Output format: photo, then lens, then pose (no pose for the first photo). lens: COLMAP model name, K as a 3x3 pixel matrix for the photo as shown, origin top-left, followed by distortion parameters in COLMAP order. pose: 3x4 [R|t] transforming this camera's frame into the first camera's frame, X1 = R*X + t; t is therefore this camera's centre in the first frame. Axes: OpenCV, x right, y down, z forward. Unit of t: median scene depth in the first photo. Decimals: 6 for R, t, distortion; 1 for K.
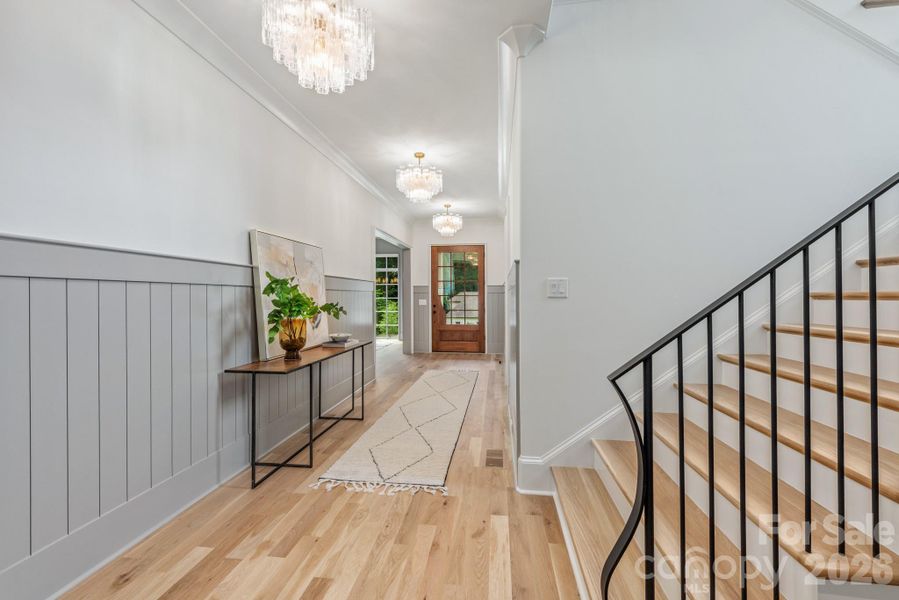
lens RADIAL K [[353.0, 0, 447.9], [0, 353.0, 298.2], [0, 0, 1]] dist [0.012780, 0.000074]
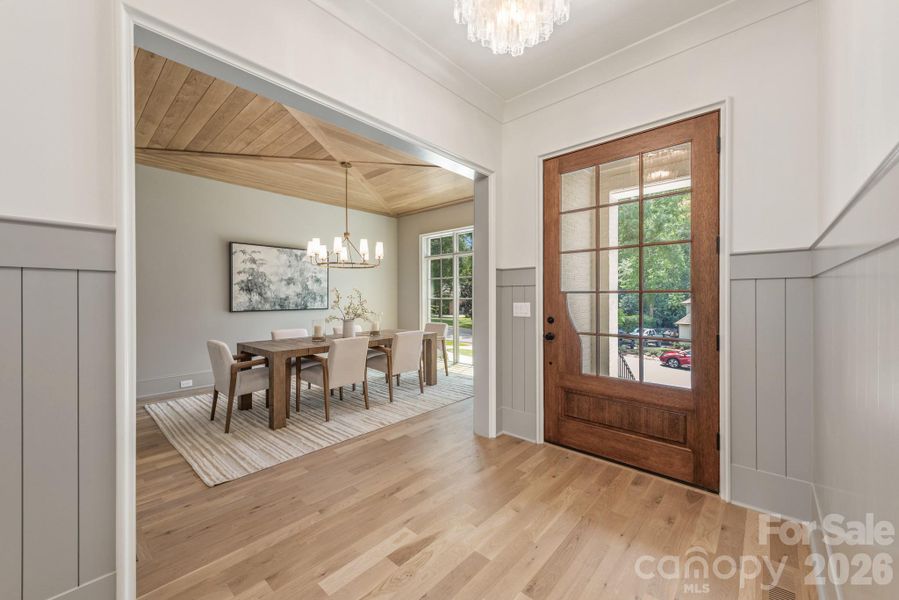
lens RADIAL K [[353.0, 0, 458.9], [0, 353.0, 299.7], [0, 0, 1]] dist [0.012780, 0.000074]
pose [[0.834204, 0.013931, -0.551280, 0.086175], [-0.009266, 0.999894, 0.011246, -0.002967], [0.551378, -0.004273, 0.834244, 0.641744]]
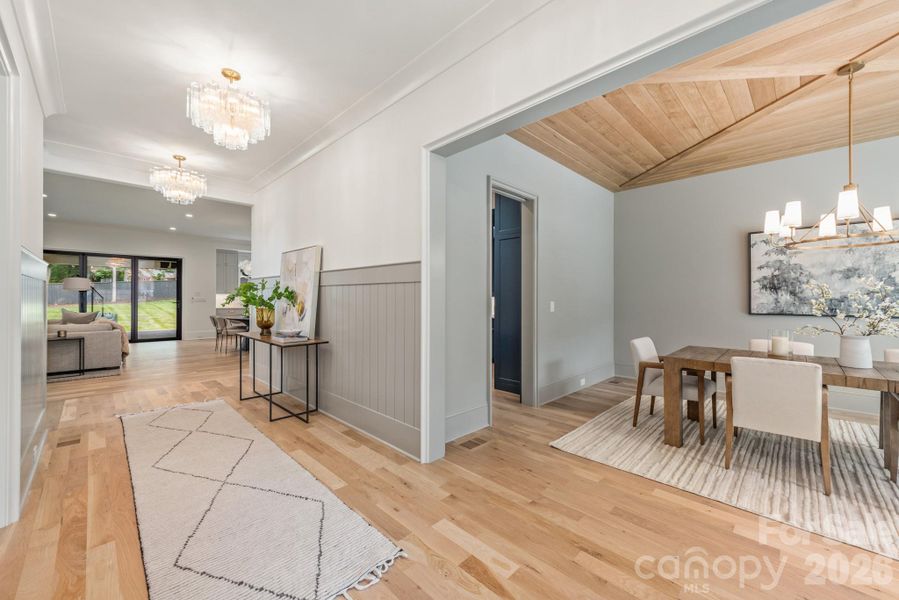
lens RADIAL K [[353.0, 0, 453.1], [0, 353.0, 297.6], [0, 0, 1]] dist [0.012780, 0.000074]
pose [[-0.594338, 0.008914, -0.804166, 0.111560], [0.000170, 0.999940, 0.010958, -0.001632], [0.804216, 0.006376, -0.594303, 0.926363]]
